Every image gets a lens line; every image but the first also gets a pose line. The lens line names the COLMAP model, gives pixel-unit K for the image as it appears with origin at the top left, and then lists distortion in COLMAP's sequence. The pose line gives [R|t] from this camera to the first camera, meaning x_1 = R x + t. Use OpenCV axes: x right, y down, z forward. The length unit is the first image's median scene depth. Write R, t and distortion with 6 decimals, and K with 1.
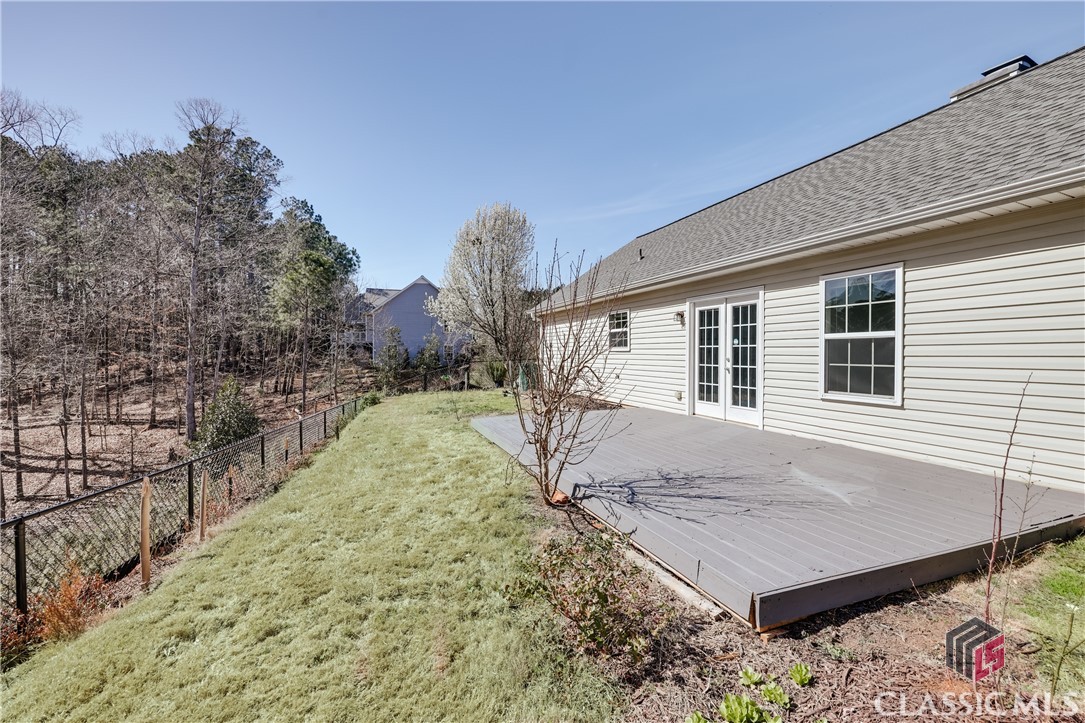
lens RADIAL K [[443.8, 0, 543.3], [0, 443.8, 344.1], [0, 0, 1]] dist [-0.000026, -0.000082]
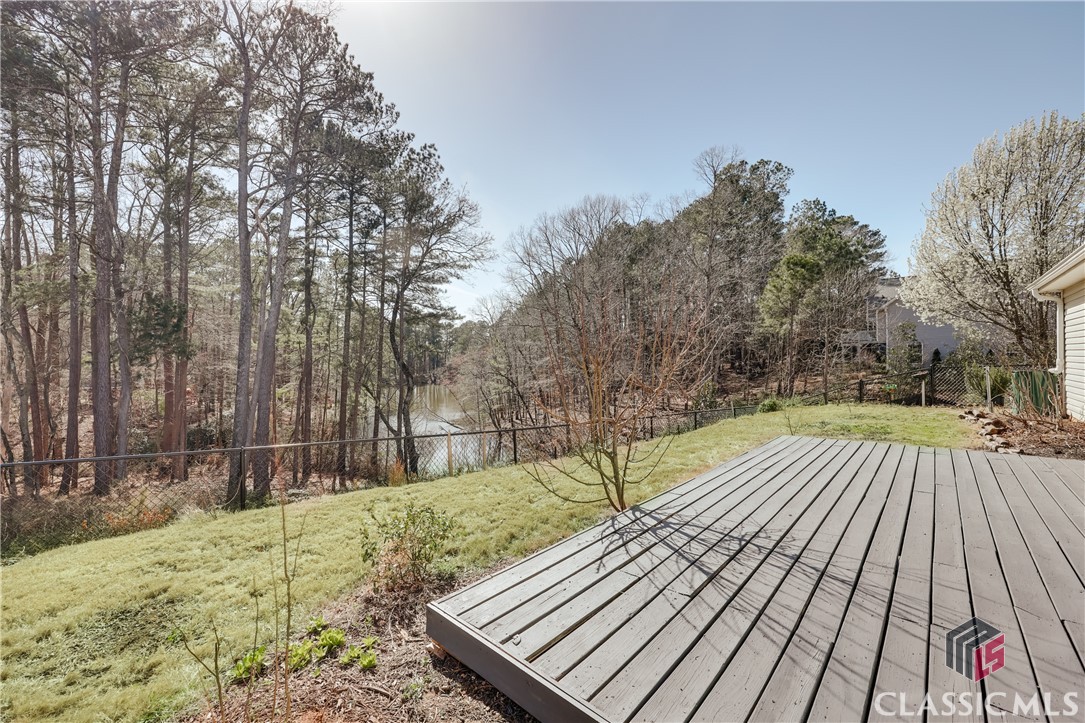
lens RADIAL K [[443.8, 0, 543.3], [0, 443.8, 344.1], [0, 0, 1]] dist [-0.000026, -0.000082]
pose [[0.431491, -0.038895, -0.901278, 0.095550], [0.033053, 0.999081, -0.027292, -0.000279], [0.901512, -0.018014, 0.432380, 0.048766]]
